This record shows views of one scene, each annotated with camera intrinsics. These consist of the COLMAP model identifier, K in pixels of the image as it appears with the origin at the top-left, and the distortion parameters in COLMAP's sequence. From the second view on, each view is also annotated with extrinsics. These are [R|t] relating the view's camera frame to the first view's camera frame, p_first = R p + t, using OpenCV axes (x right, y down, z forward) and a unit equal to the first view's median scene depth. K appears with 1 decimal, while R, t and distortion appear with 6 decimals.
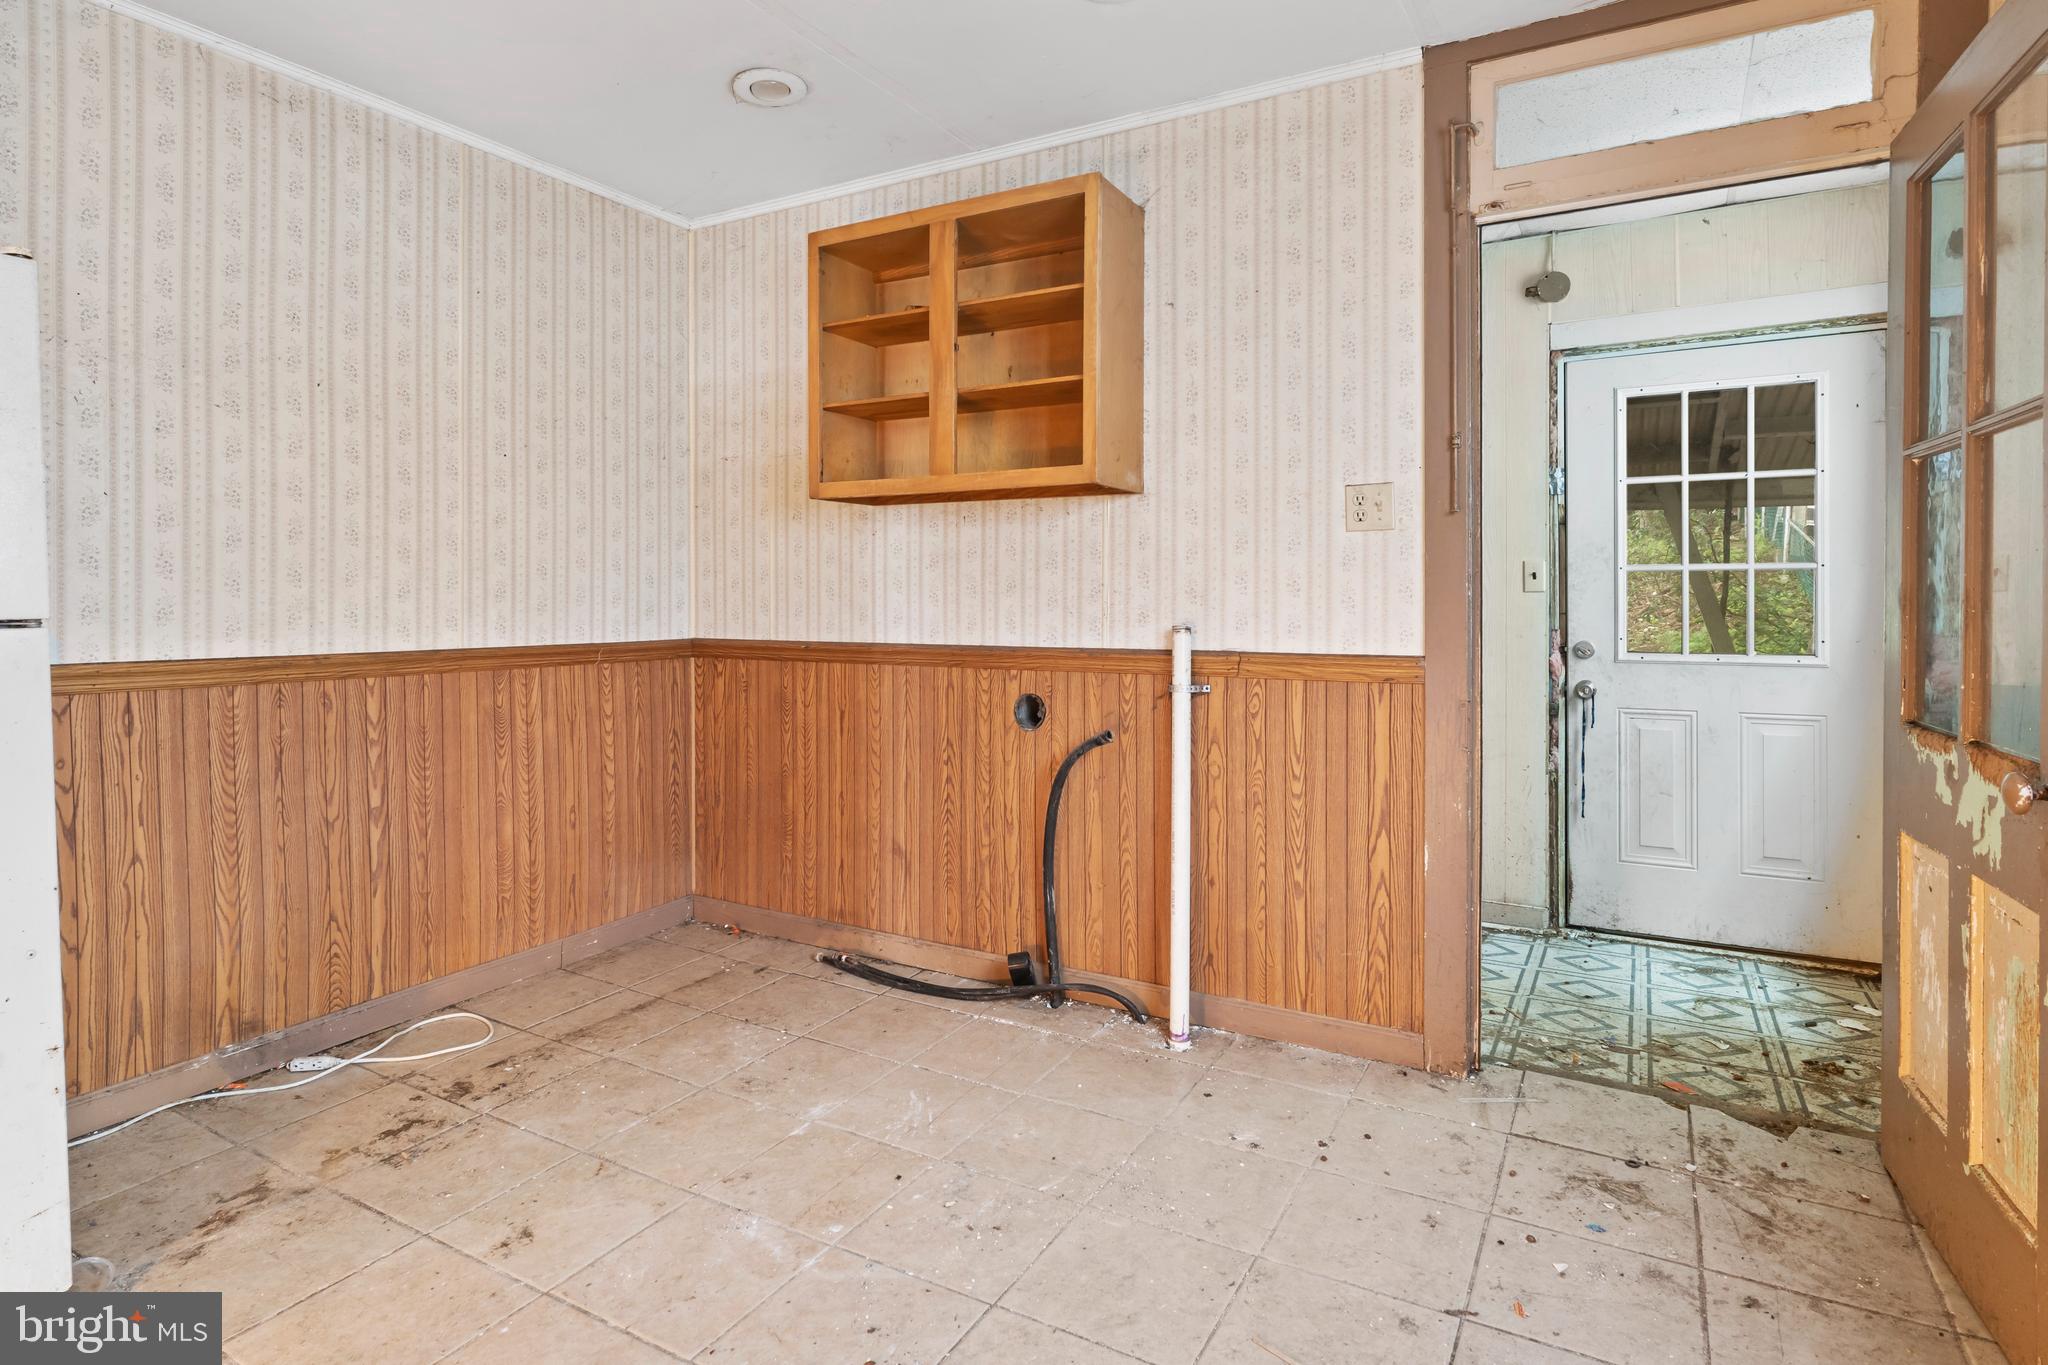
lens RADIAL K [[1069.5, 0, 1007.6], [0, 1069.5, 607.8], [0, 0, 1]] dist [-0.008022, 0.004981]
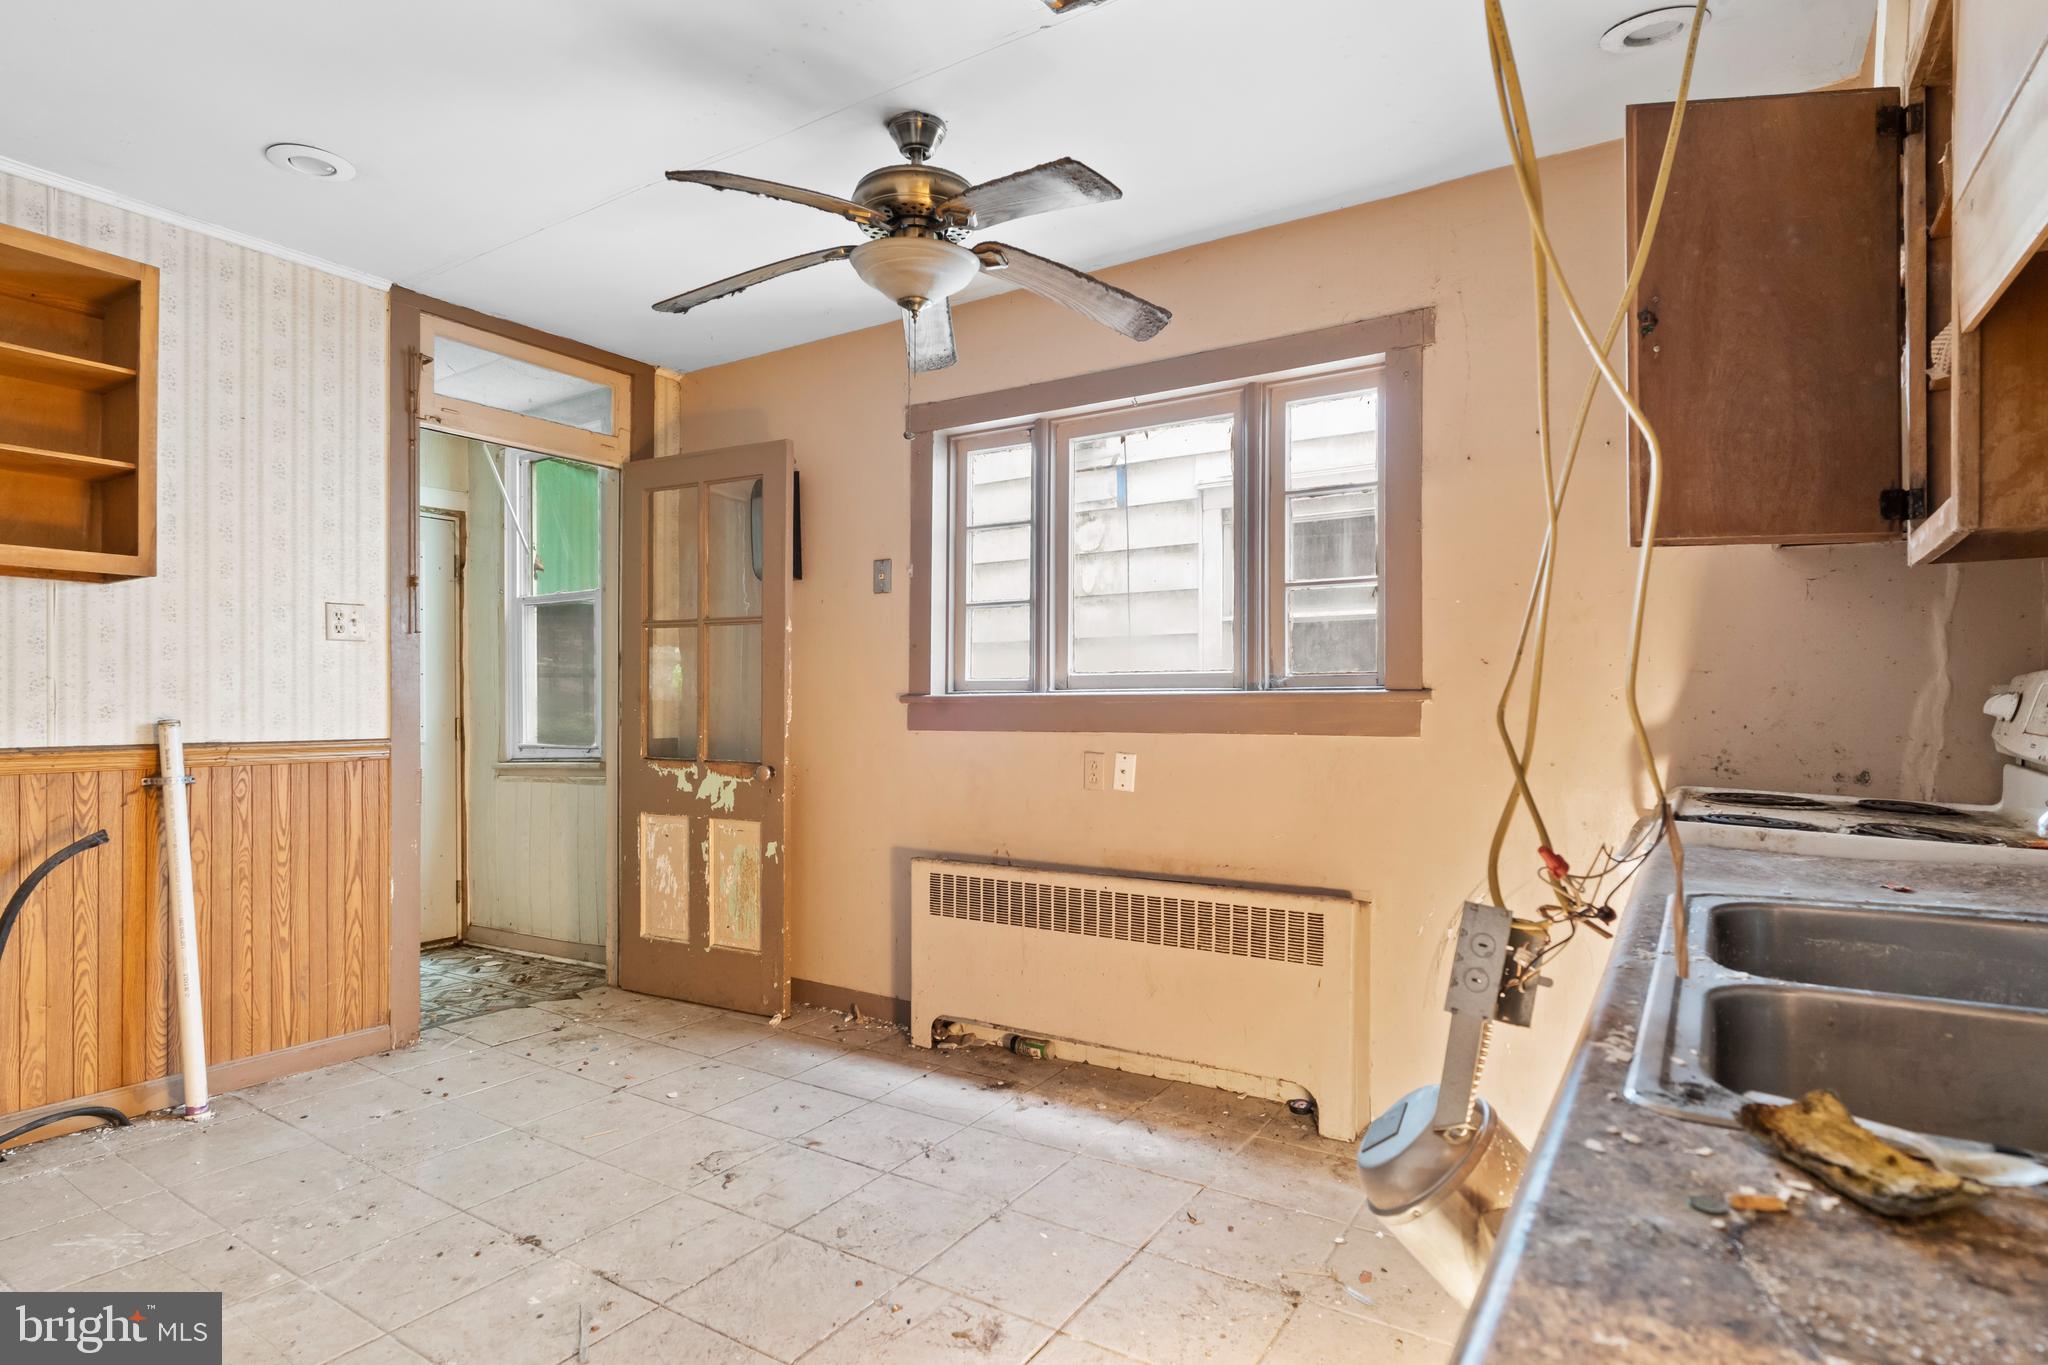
lens RADIAL K [[1069.5, 0, 1019.2], [0, 1069.5, 695.0], [0, 0, 1]] dist [-0.008022, 0.004981]
pose [[0.058854, 0.006847, 0.998243, -0.901224], [0.003408, 0.999969, -0.007059, 0.003438], [-0.998261, 0.003817, 0.058829, 0.139283]]
